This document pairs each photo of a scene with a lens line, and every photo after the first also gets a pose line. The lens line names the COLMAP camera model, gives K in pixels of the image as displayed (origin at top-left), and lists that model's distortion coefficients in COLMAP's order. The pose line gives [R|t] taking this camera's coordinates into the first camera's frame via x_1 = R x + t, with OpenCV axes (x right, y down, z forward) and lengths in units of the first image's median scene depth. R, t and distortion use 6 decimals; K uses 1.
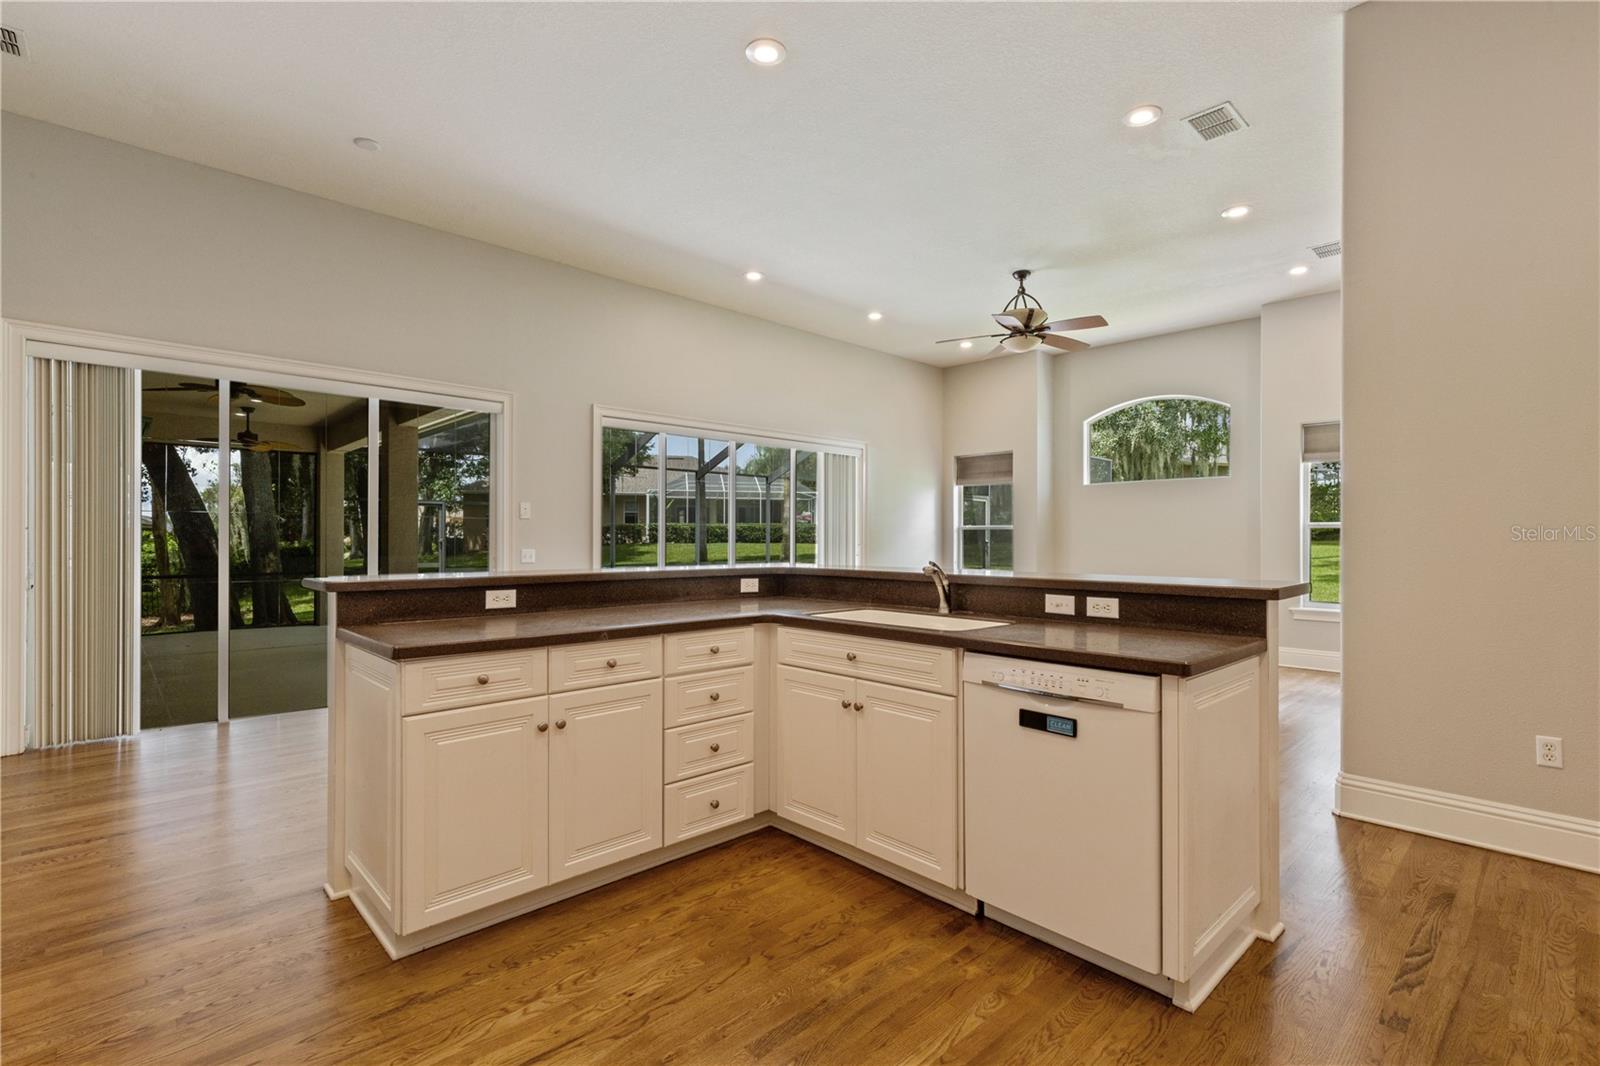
lens RADIAL K [[733.3, 0, 801.2], [0, 733.3, 529.7], [0, 0, 1]] dist [0.012444, -0.000803]
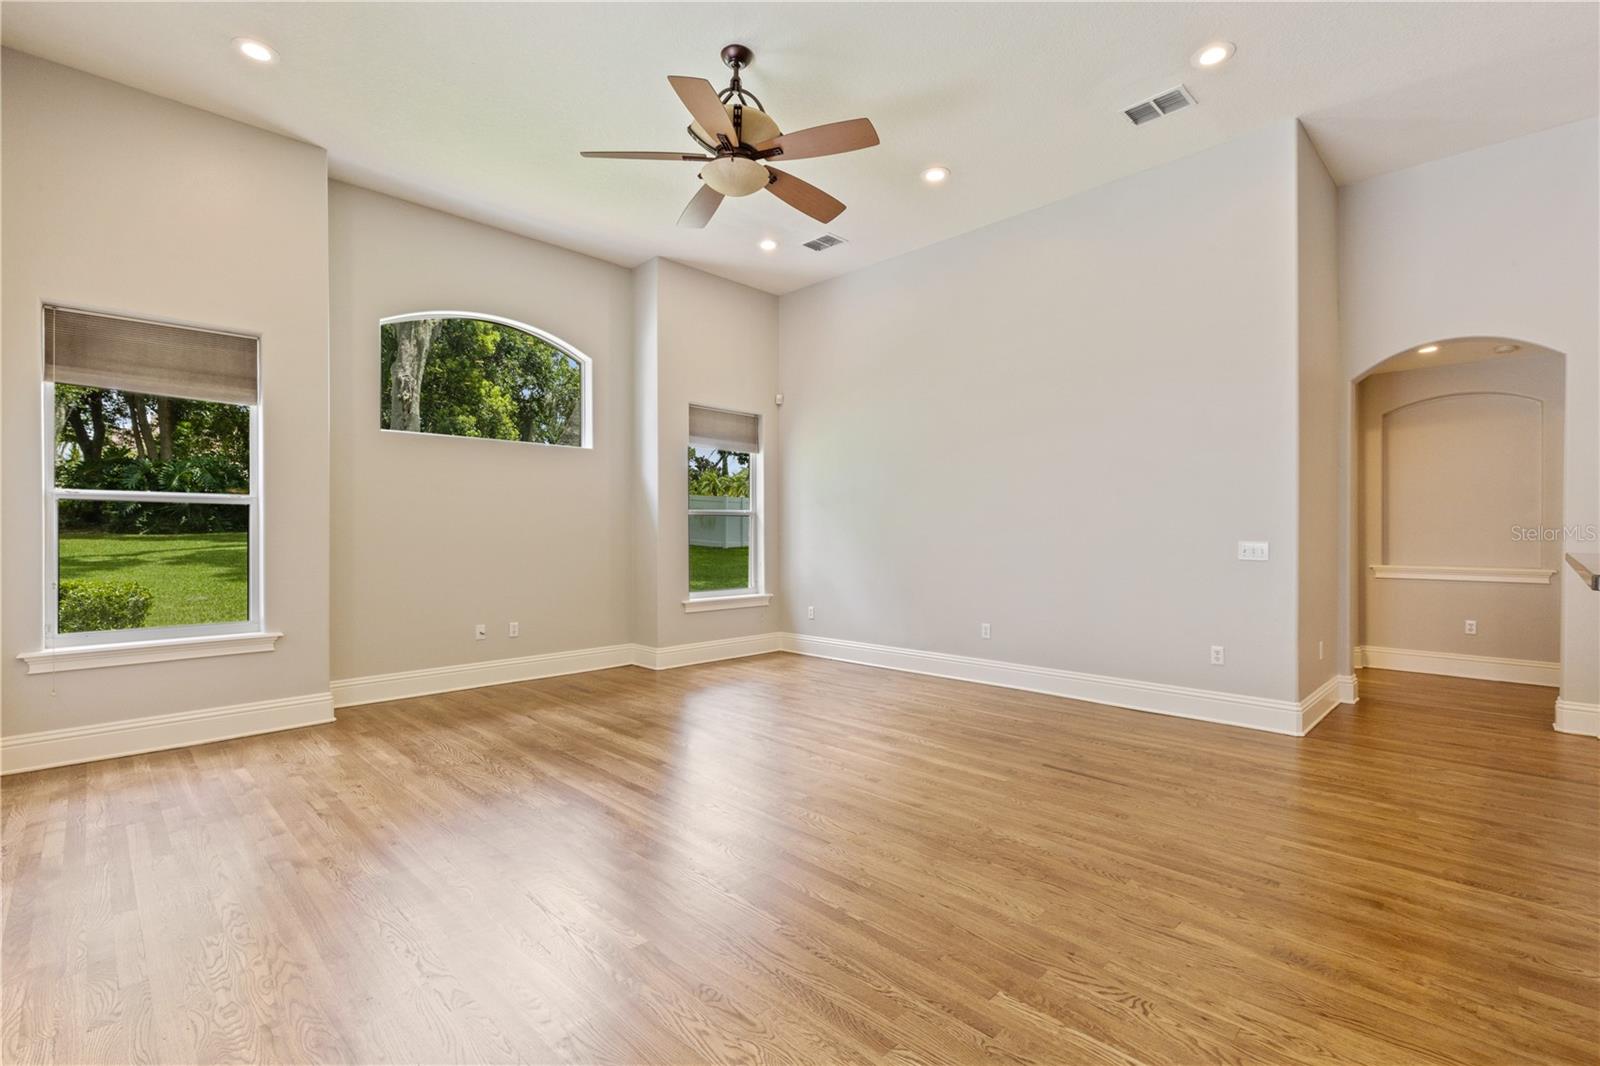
lens RADIAL K [[733.3, 0, 797.7], [0, 733.3, 534.3], [0, 0, 1]] dist [0.012444, -0.000803]
pose [[-0.036418, 0.000468, 0.999337, -0.254282], [-0.011266, 0.999936, -0.000879, 0.021103], [-0.999273, -0.011291, -0.036410, 0.899082]]
